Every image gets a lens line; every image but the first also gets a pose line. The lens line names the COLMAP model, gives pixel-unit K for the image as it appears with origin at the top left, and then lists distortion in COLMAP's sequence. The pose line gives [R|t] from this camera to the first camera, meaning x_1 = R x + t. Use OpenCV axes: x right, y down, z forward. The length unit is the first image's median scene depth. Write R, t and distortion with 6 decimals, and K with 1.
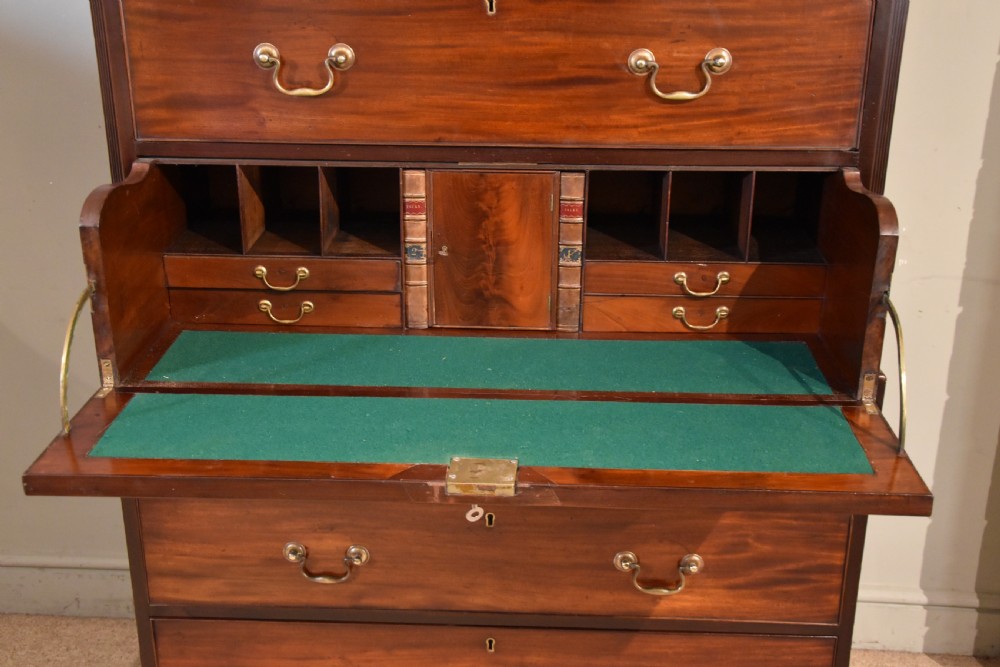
lens RADIAL K [[1133.5, 0, 502.3], [0, 1133.5, 328.6], [0, 0, 1]] dist [0.029569, 0.000000]
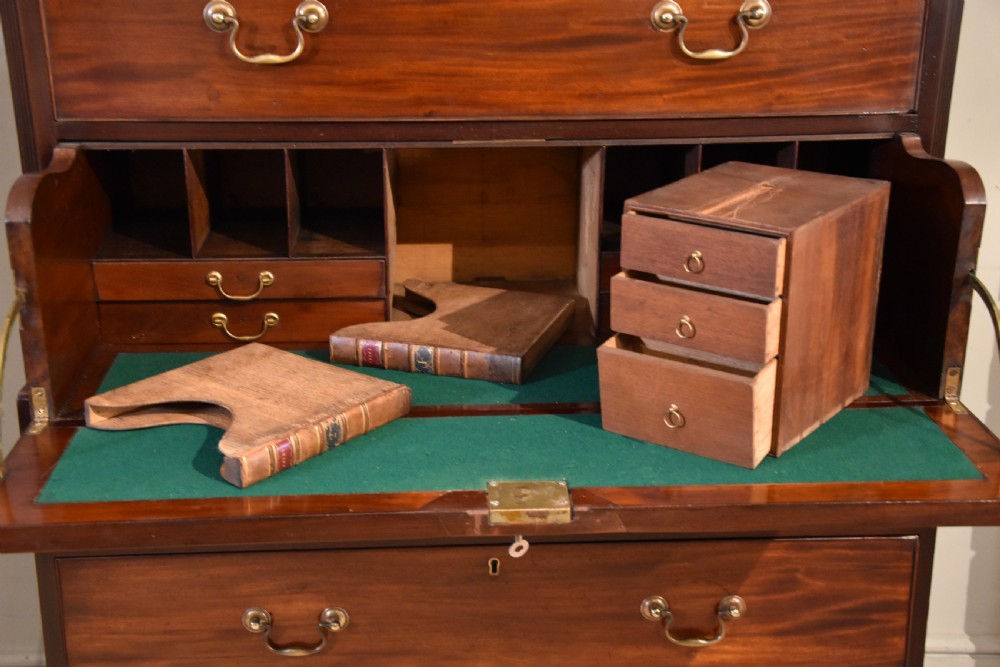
lens RADIAL K [[1320.1, 0, 497.0], [0, 1320.1, 331.4], [0, 0, 1]] dist [0.135900, 0.000000]
pose [[0.995542, -0.036243, 0.087078, -0.098579], [0.038859, 0.998837, -0.028544, 0.025528], [-0.085942, 0.031800, 0.995793, 0.018371]]
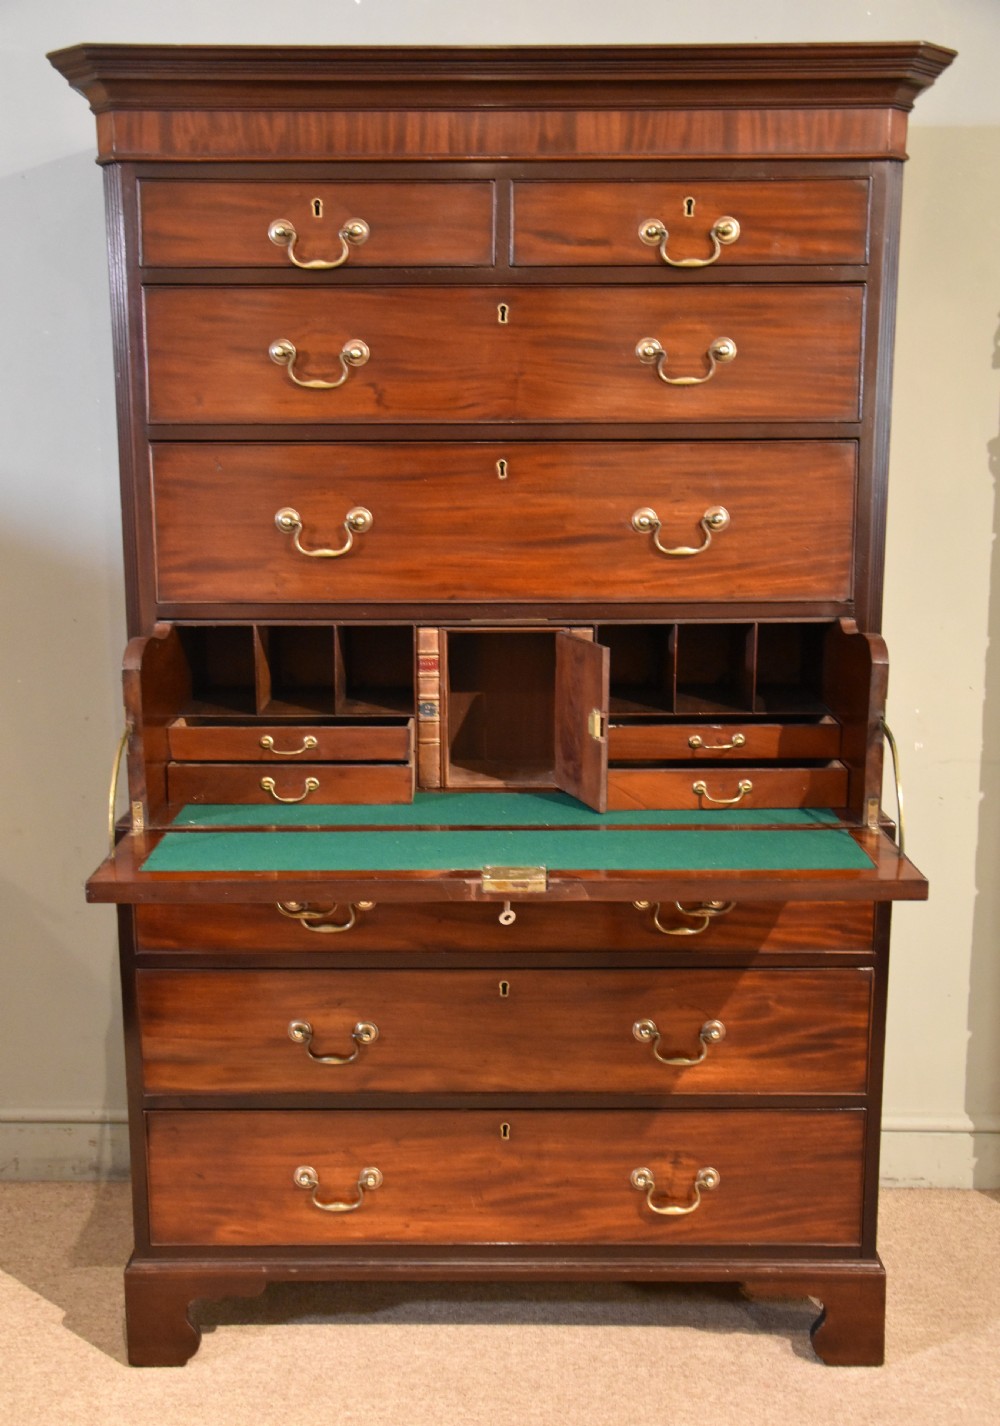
lens RADIAL K [[1519.7, 0, 489.5], [0, 1519.7, 741.9], [0, 0, 1]] dist [0.010840, 0.000000]
pose [[0.999349, -0.015956, 0.032357, -0.069478], [0.020893, 0.987138, -0.158498, 0.186354], [-0.029412, 0.159070, 0.986829, -0.353019]]
